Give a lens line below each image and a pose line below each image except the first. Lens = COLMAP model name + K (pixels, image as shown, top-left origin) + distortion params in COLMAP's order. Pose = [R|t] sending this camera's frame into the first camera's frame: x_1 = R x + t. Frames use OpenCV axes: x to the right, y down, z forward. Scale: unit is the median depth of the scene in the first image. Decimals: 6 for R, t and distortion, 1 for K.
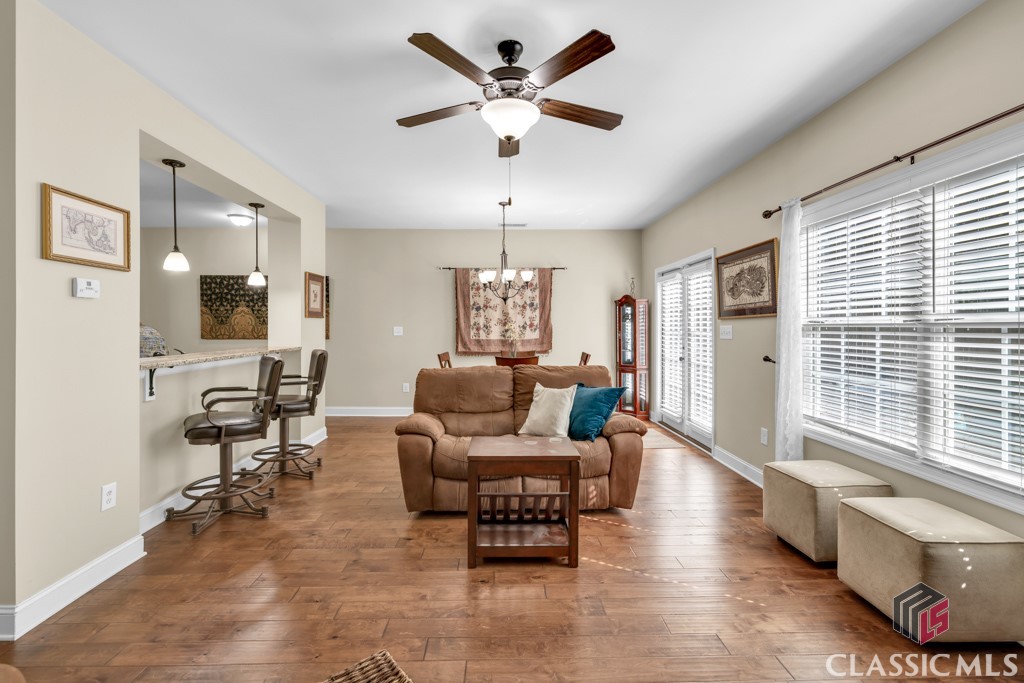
lens RADIAL K [[441.7, 0, 507.5], [0, 441.7, 323.8], [0, 0, 1]] dist [0.000577, 0.000594]
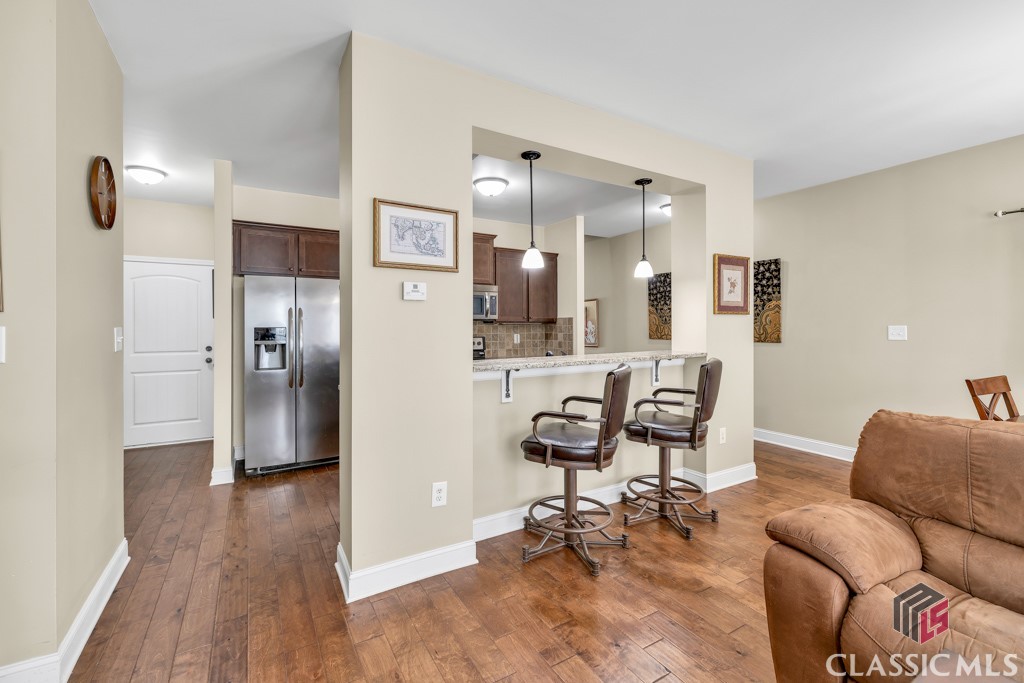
lens RADIAL K [[427.0, 0, 506.7], [0, 427.0, 329.7], [0, 0, 1]] dist [-0.021759, 0.000101]
pose [[0.483569, 0.006971, -0.875279, 0.025701], [0.009477, 0.999868, 0.013199, -0.001177], [0.875255, -0.014678, 0.483439, 0.540744]]
